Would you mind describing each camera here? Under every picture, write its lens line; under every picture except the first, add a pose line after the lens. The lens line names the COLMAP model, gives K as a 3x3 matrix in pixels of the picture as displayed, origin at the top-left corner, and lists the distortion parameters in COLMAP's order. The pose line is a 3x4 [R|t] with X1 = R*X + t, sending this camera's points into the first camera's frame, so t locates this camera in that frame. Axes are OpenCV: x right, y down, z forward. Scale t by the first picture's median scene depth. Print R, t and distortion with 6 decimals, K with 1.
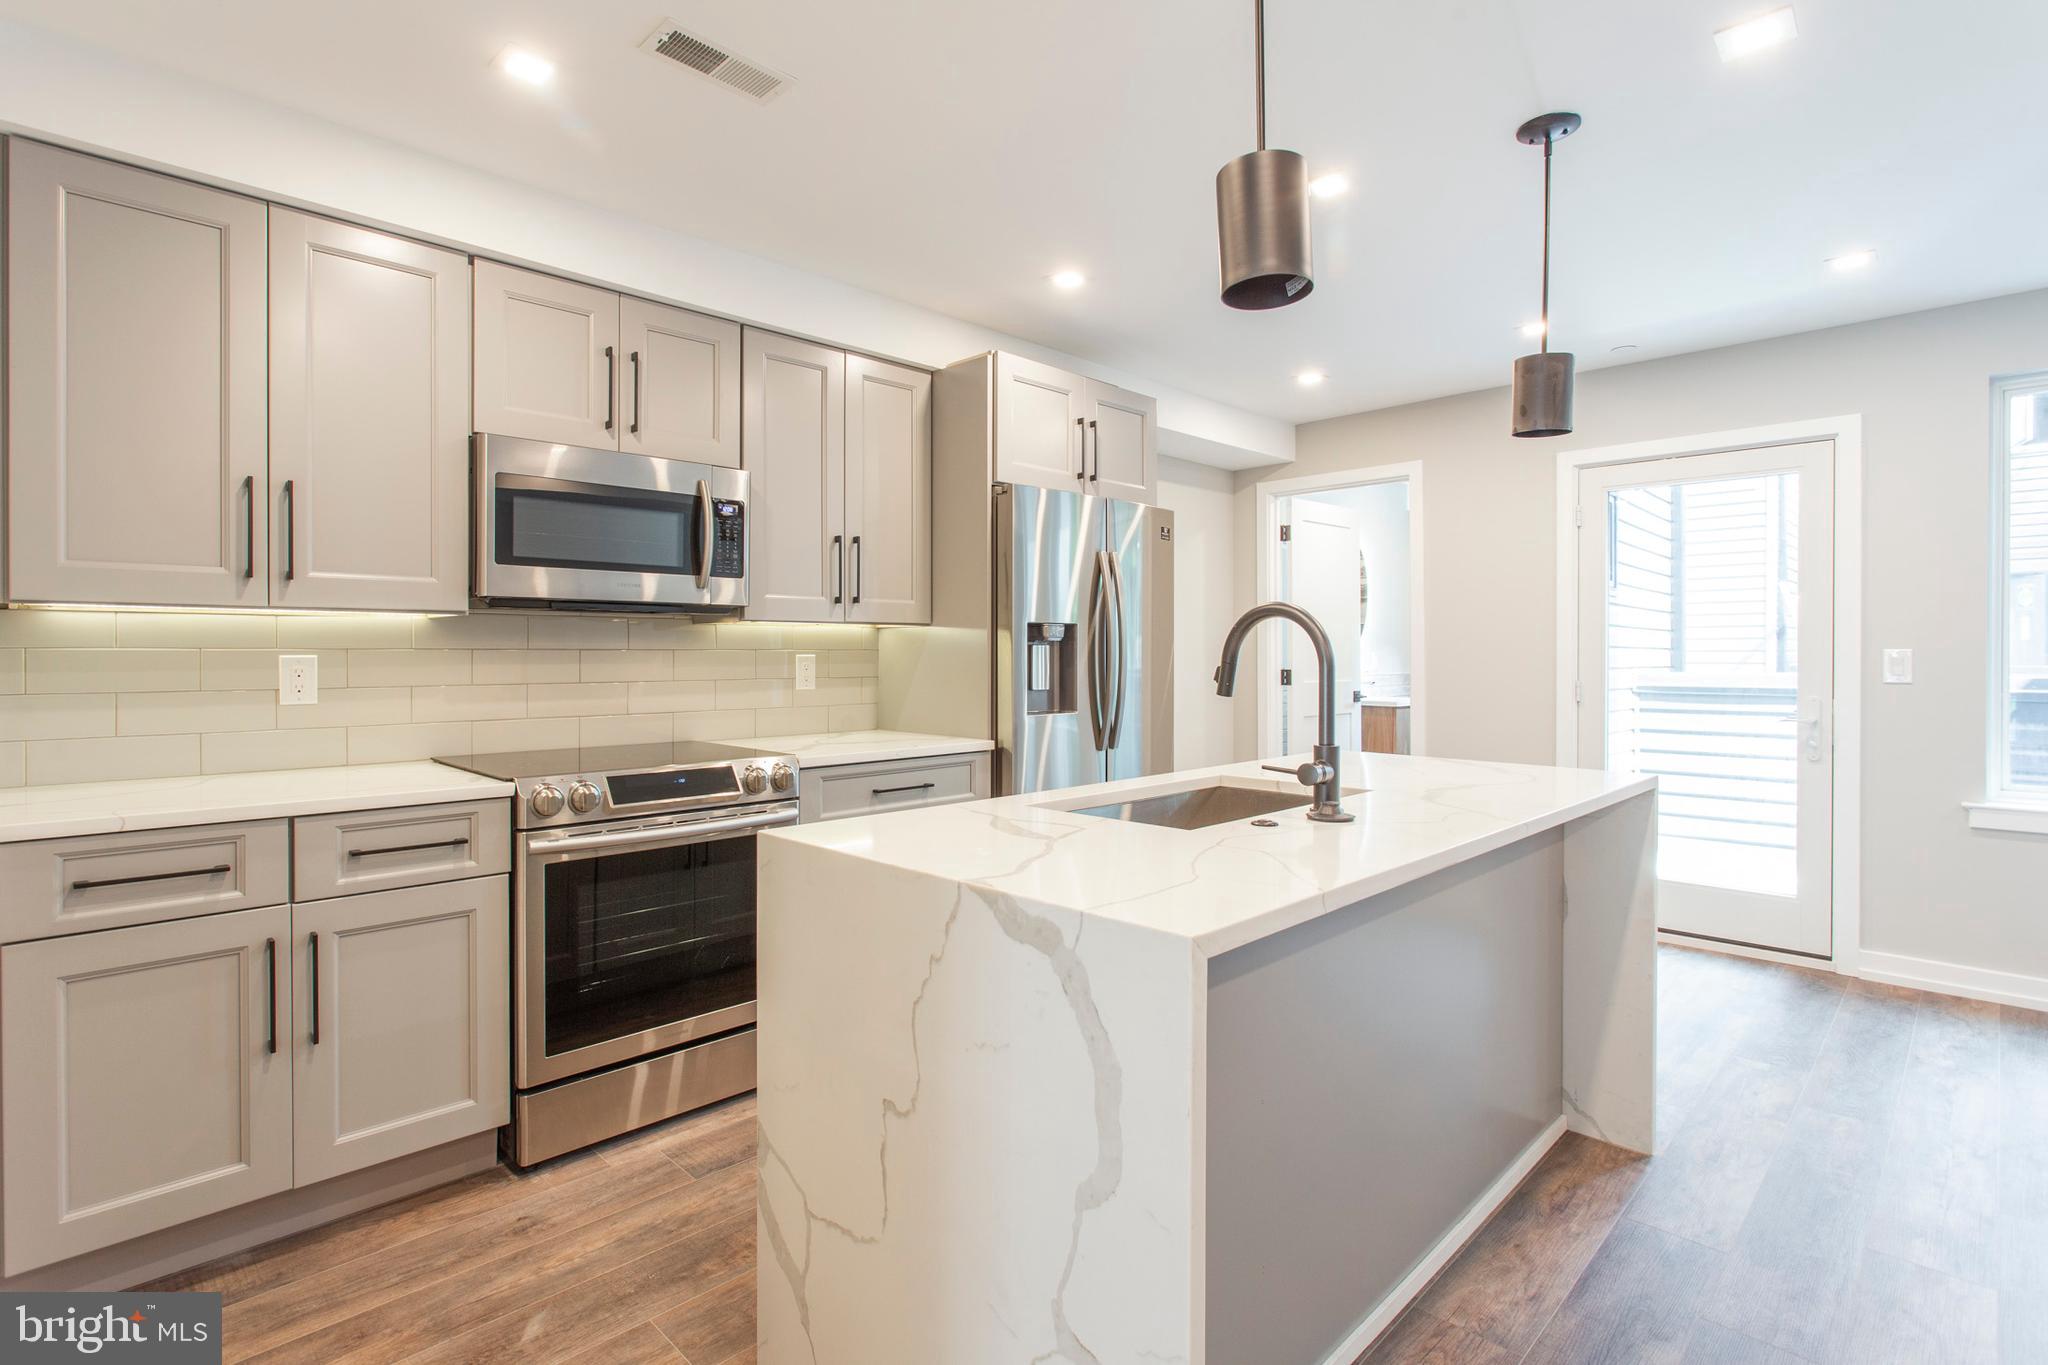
lens RADIAL K [[995.1, 0, 980.3], [0, 995.1, 656.5], [0, 0, 1]] dist [-0.016834, 0.006863]
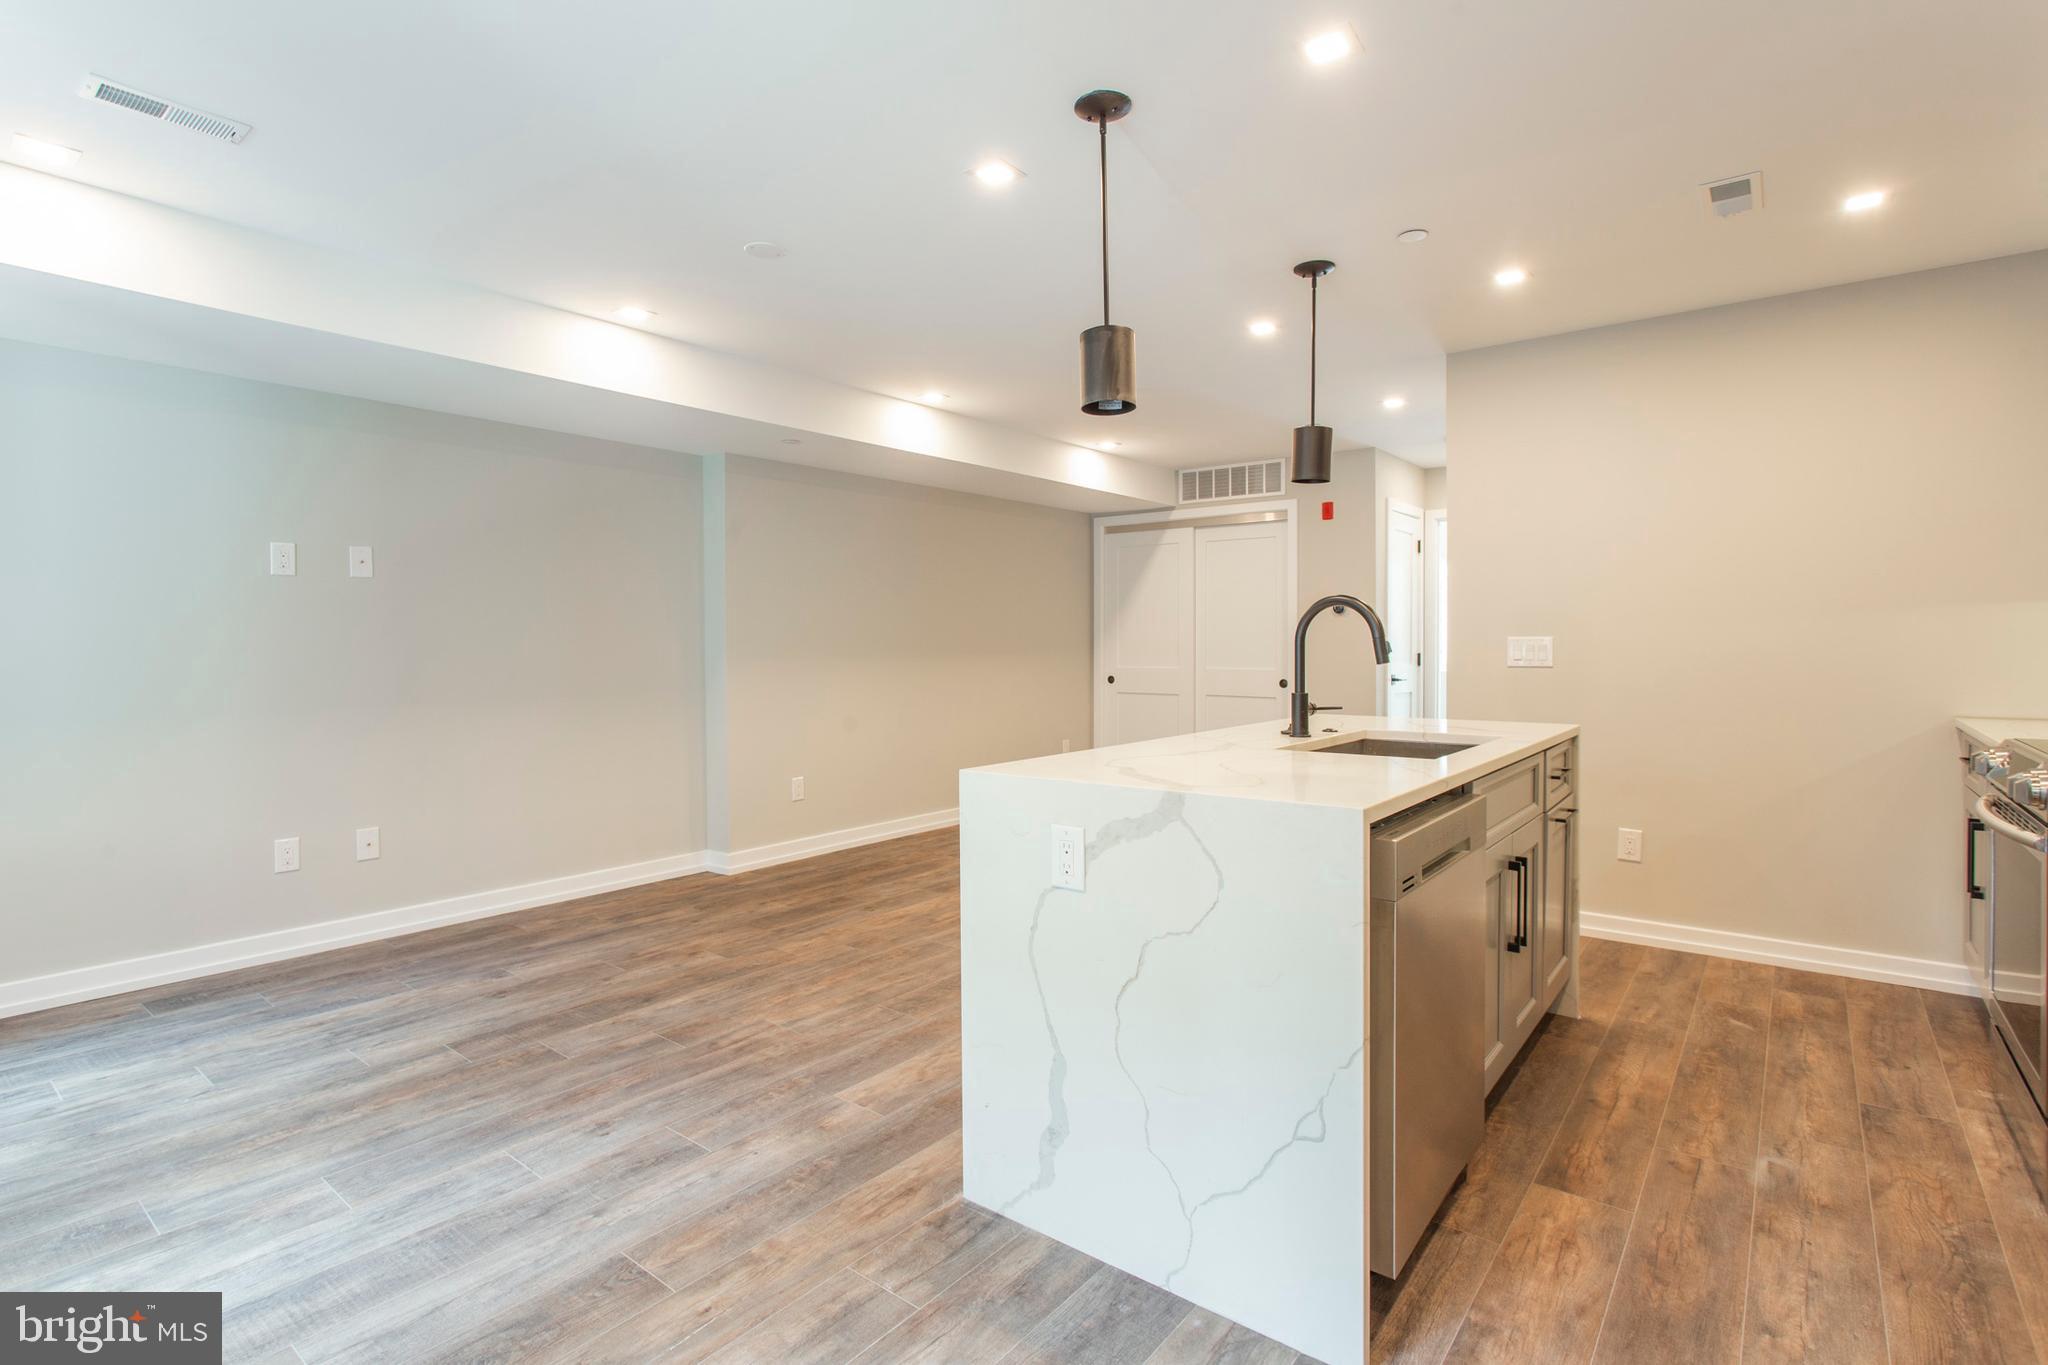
lens RADIAL K [[995.1, 0, 984.4], [0, 995.1, 659.1], [0, 0, 1]] dist [-0.016834, 0.006863]
pose [[-0.994400, 0.007523, -0.105417, 0.712848], [0.005363, 0.999770, 0.020764, 0.003037], [0.105549, 0.020082, -0.994211, 1.767206]]
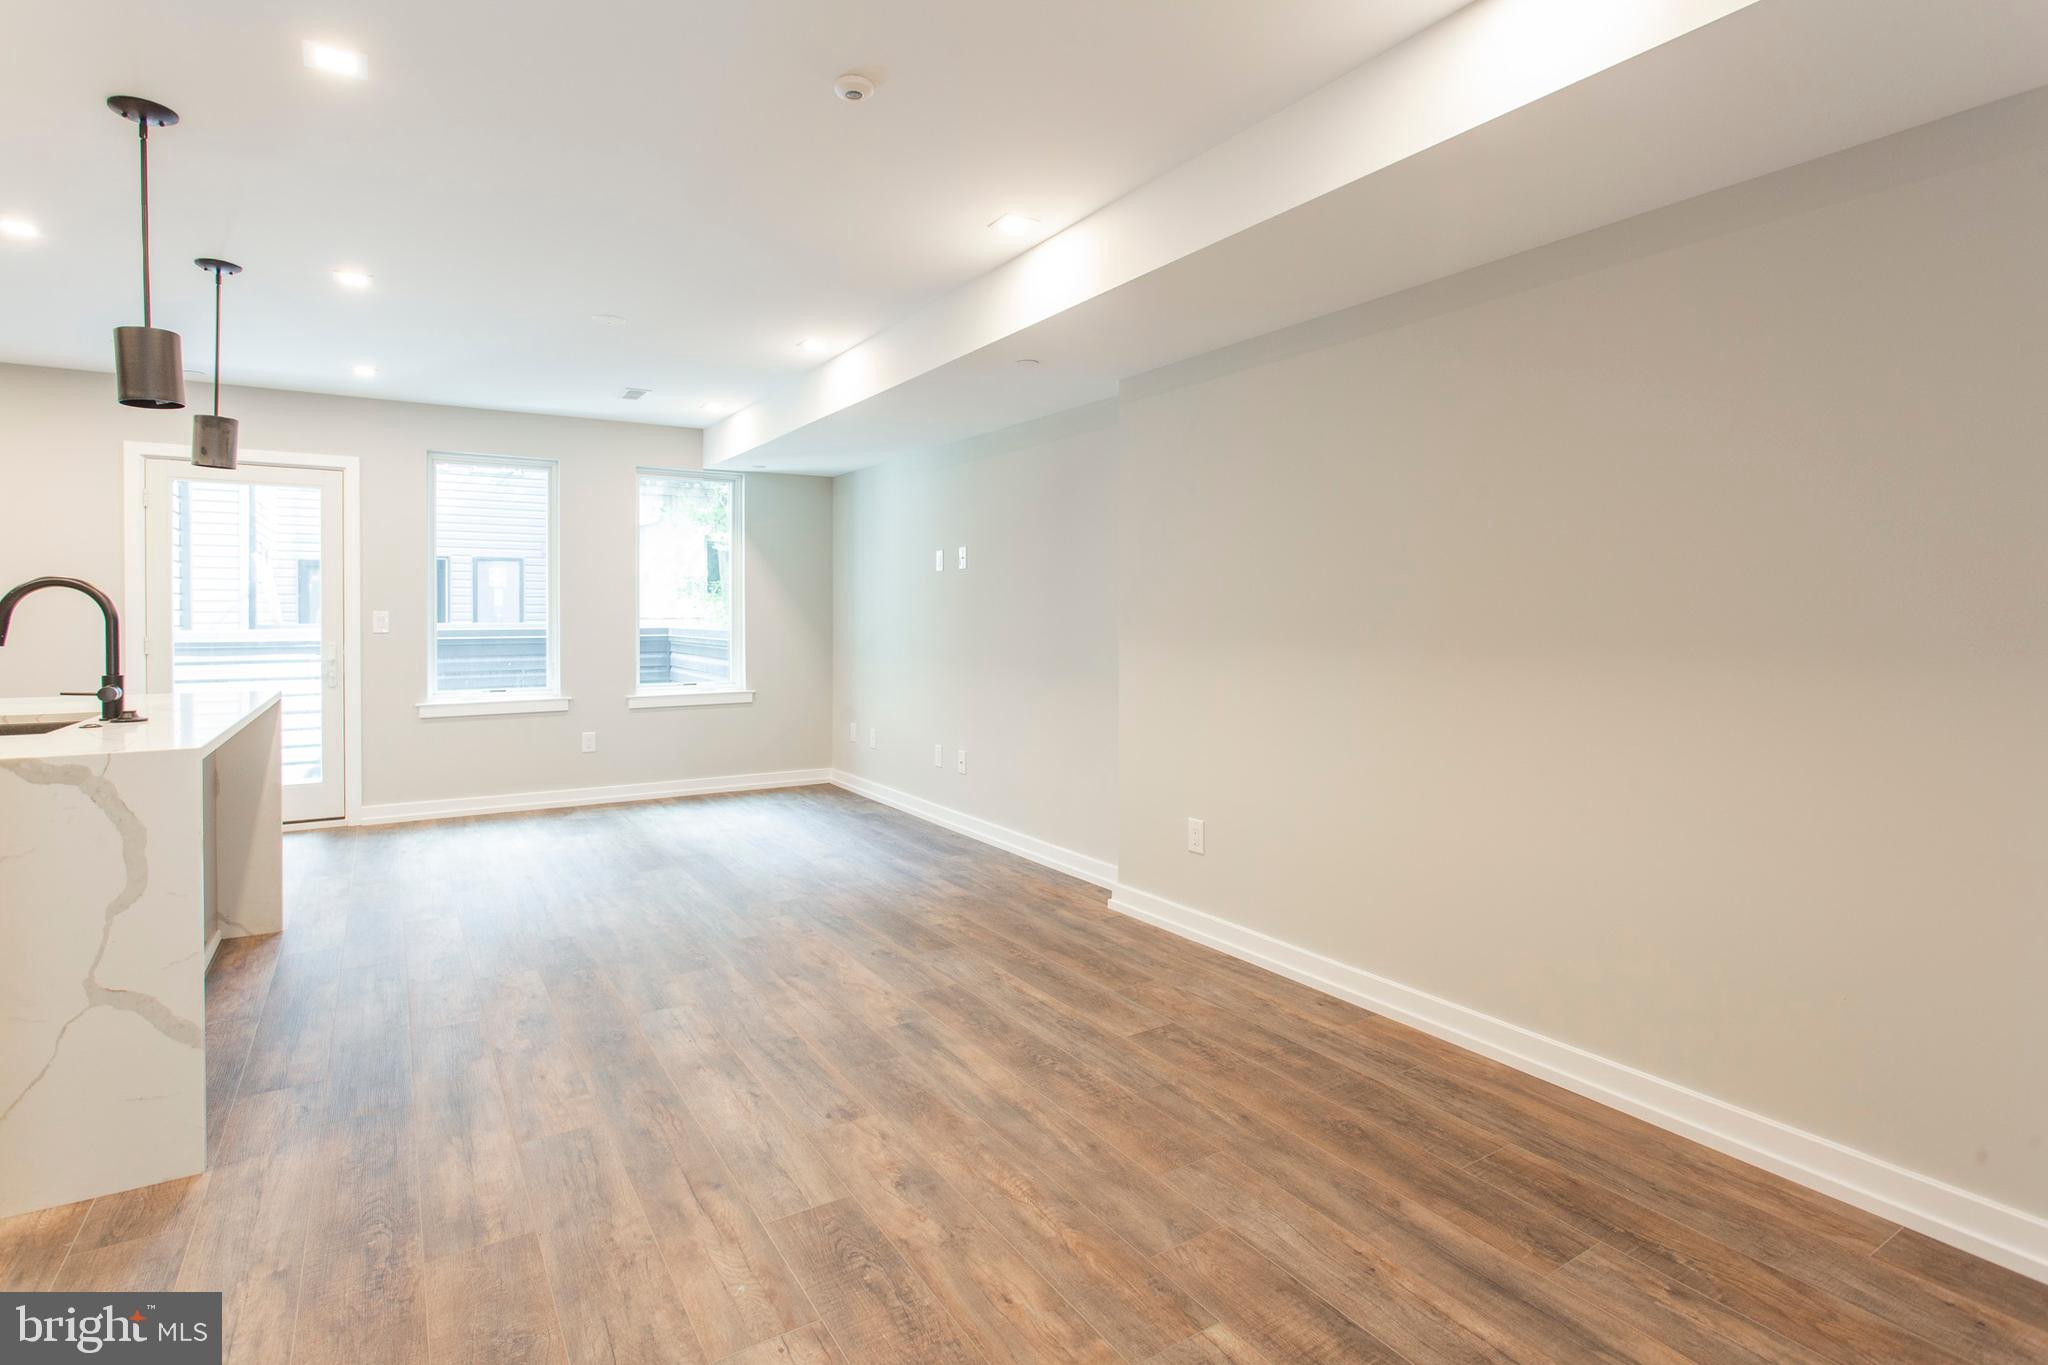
lens RADIAL K [[995.1, 0, 1017.8], [0, 995.1, 631.1], [0, 0, 1]] dist [-0.016834, 0.006863]
pose [[0.198047, -0.015539, 0.980069, -0.592135], [0.002212, 0.999879, 0.015406, 0.002822], [-0.980190, -0.000883, 0.198057, -0.441797]]
